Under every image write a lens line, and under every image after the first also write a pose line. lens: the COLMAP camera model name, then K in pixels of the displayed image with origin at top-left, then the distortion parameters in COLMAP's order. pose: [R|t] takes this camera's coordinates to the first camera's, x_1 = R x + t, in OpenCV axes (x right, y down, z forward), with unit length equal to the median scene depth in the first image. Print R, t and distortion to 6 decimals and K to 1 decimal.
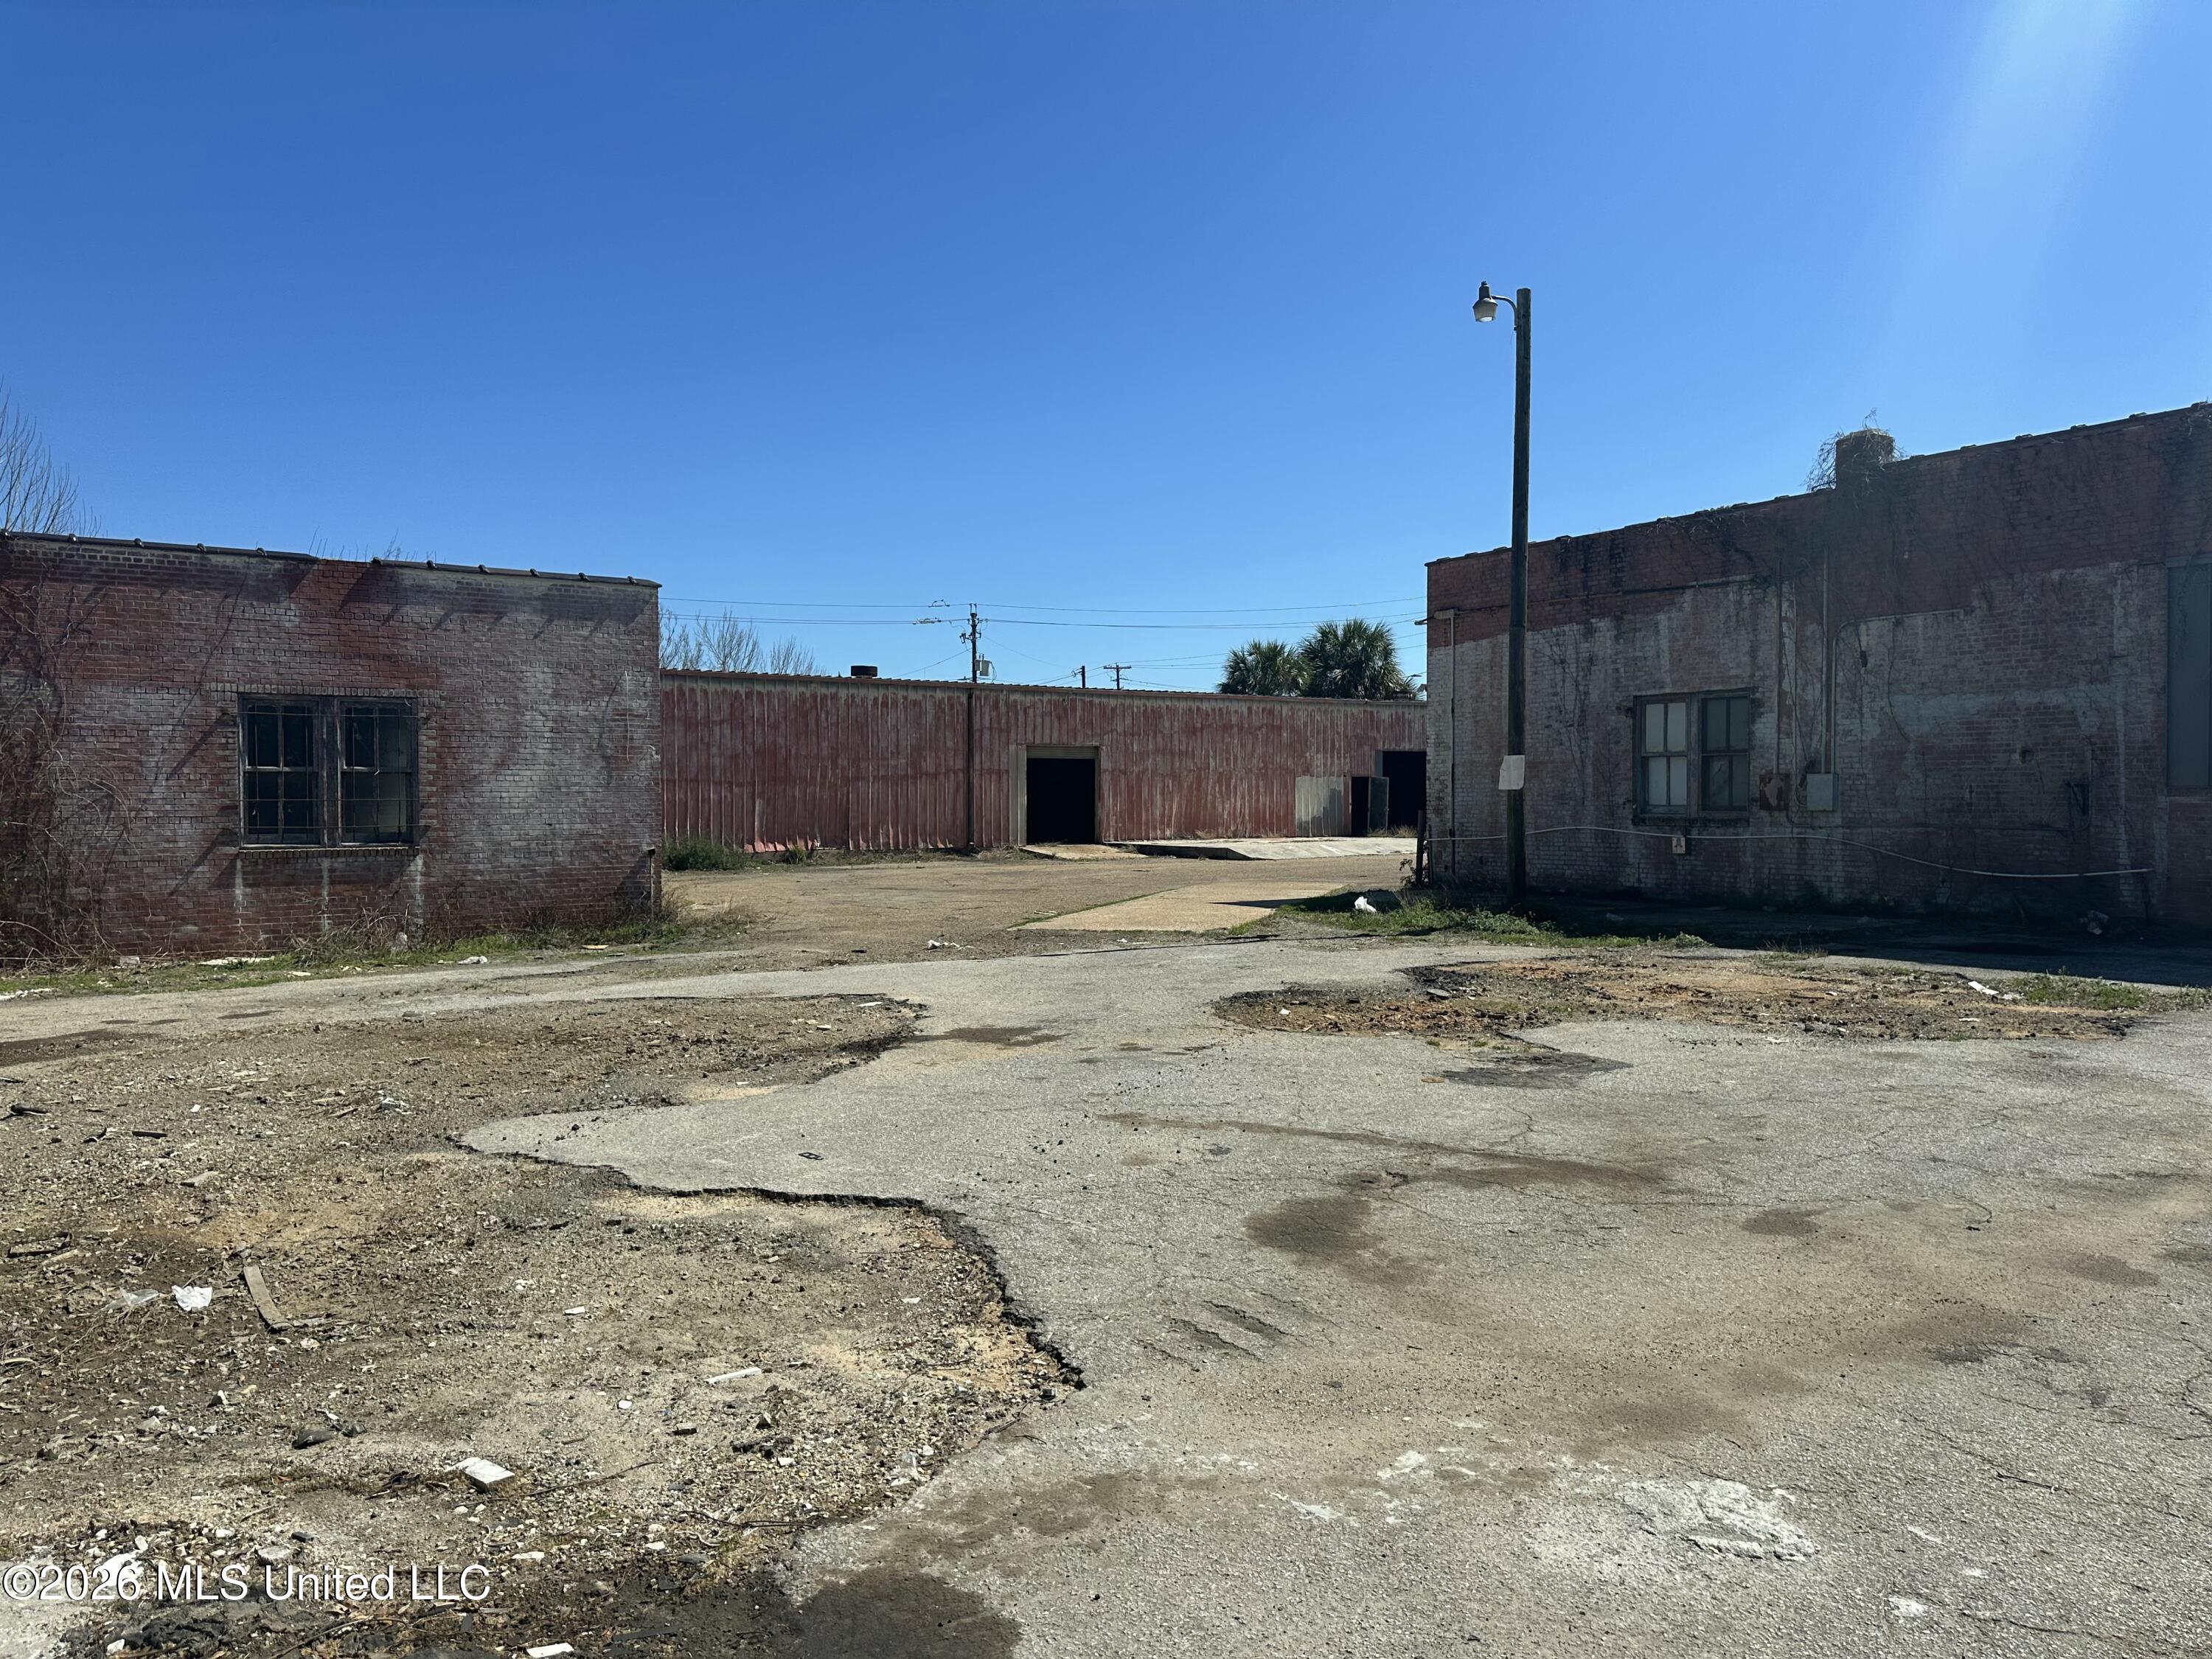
lens RADIAL K [[1587.3, 0, 1106.0], [0, 1587.3, 825.7], [0, 0, 1]] dist [0.001449, -0.000031]
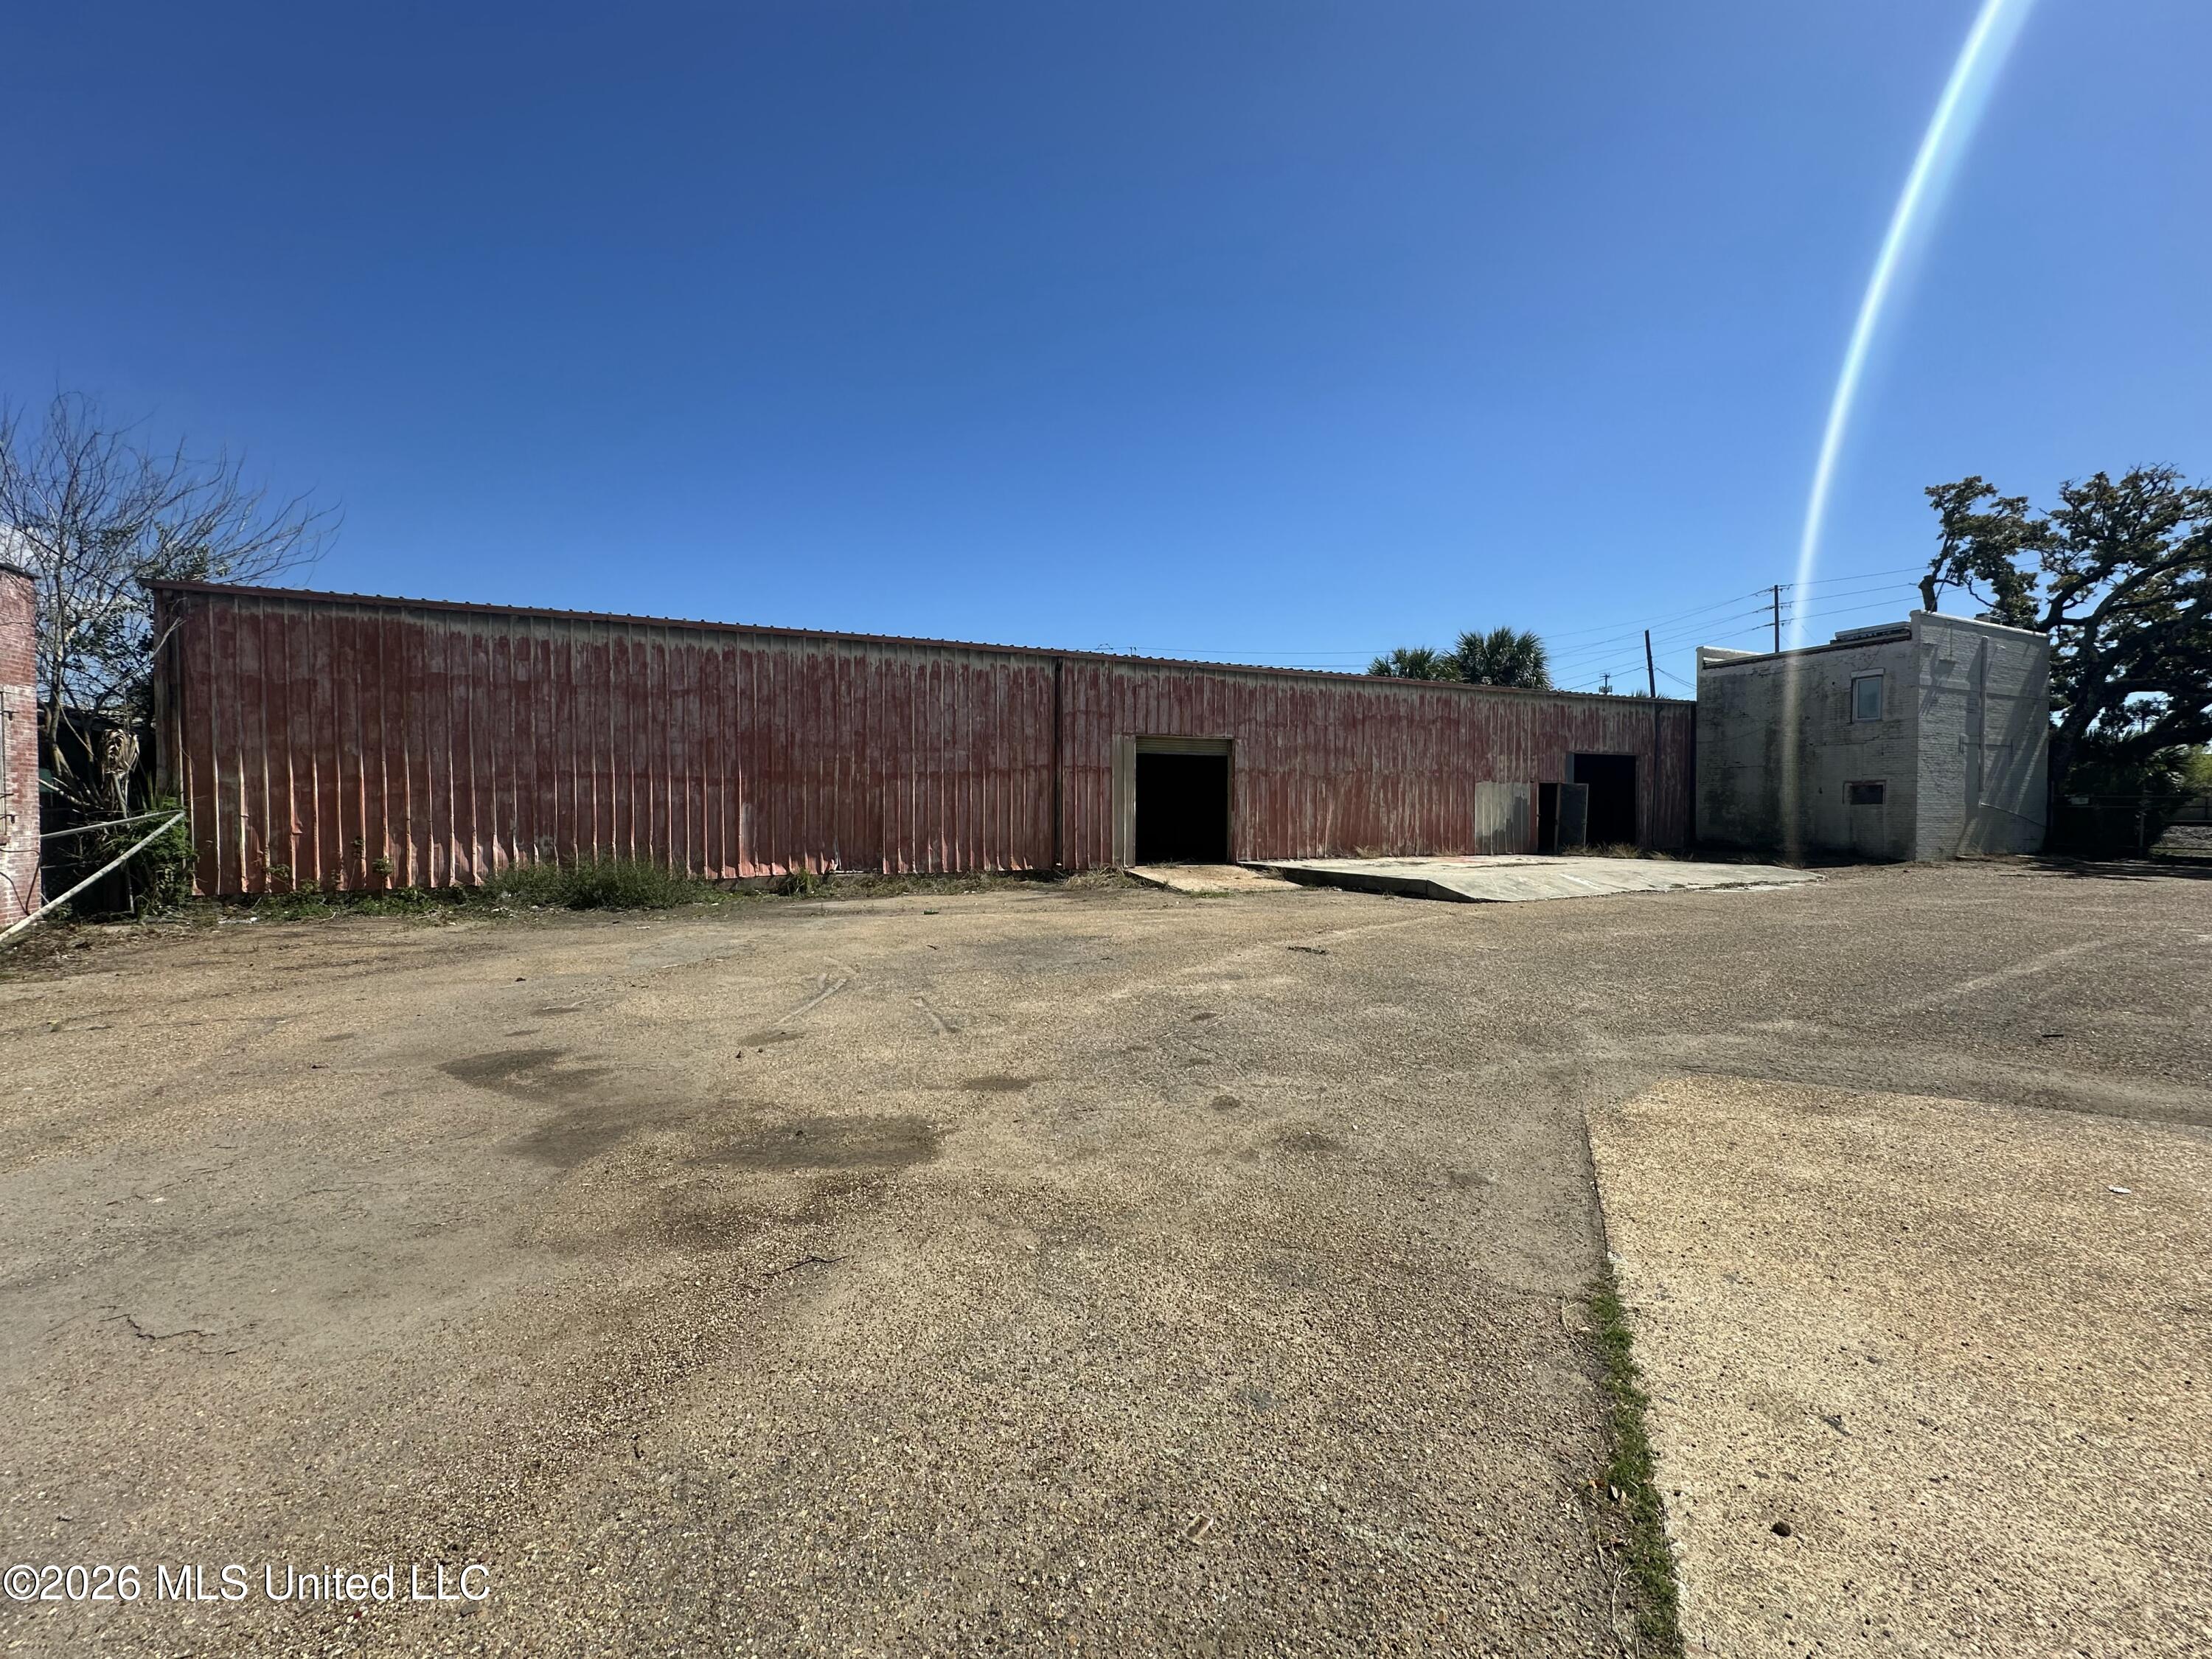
lens RADIAL K [[876.7, 0, 1093.0], [0, 876.7, 830.7], [0, 0, 1]] dist [0.001251, 0.000328]
pose [[0.984920, 0.006927, -0.172870, 0.002788], [-0.006796, 0.999976, 0.001347, -0.005325], [0.172875, -0.000152, 0.984944, 0.579425]]
